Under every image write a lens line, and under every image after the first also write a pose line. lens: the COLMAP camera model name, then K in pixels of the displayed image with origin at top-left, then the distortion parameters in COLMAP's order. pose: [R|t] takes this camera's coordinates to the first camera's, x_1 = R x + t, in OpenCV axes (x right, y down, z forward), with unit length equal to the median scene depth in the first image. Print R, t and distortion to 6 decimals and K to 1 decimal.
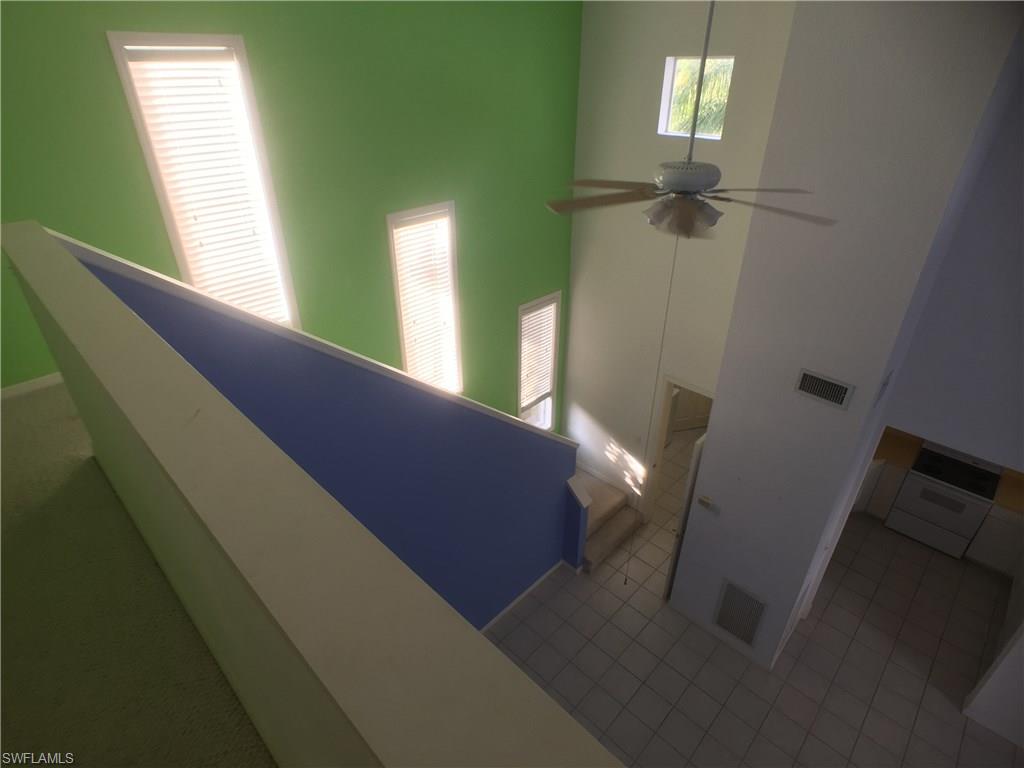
lens RADIAL K [[553.8, 0, 507.6], [0, 553.8, 383.5], [0, 0, 1]] dist [-0.038158, 0.029575]
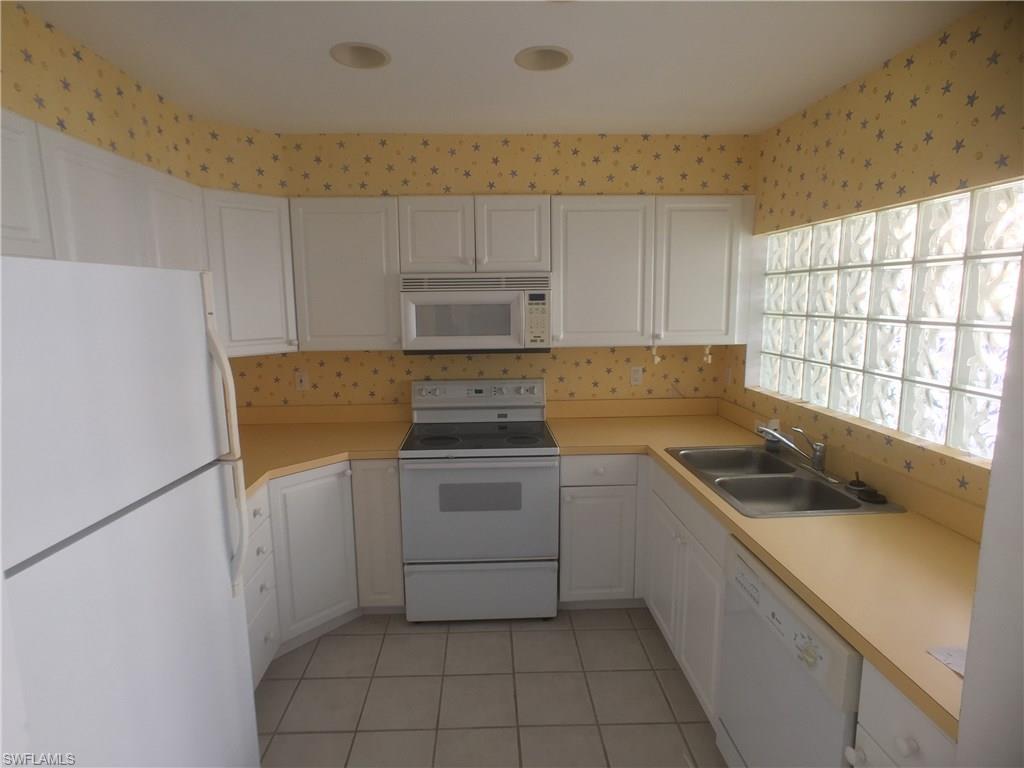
lens RADIAL K [[553.8, 0, 507.6], [0, 553.8, 383.5], [0, 0, 1]] dist [-0.038158, 0.029575]
pose [[0.684770, -0.113799, 0.719819, 0.509964], [0.372599, 0.903544, -0.211611, 0.236465], [-0.626307, 0.413109, 0.661121, 0.667357]]
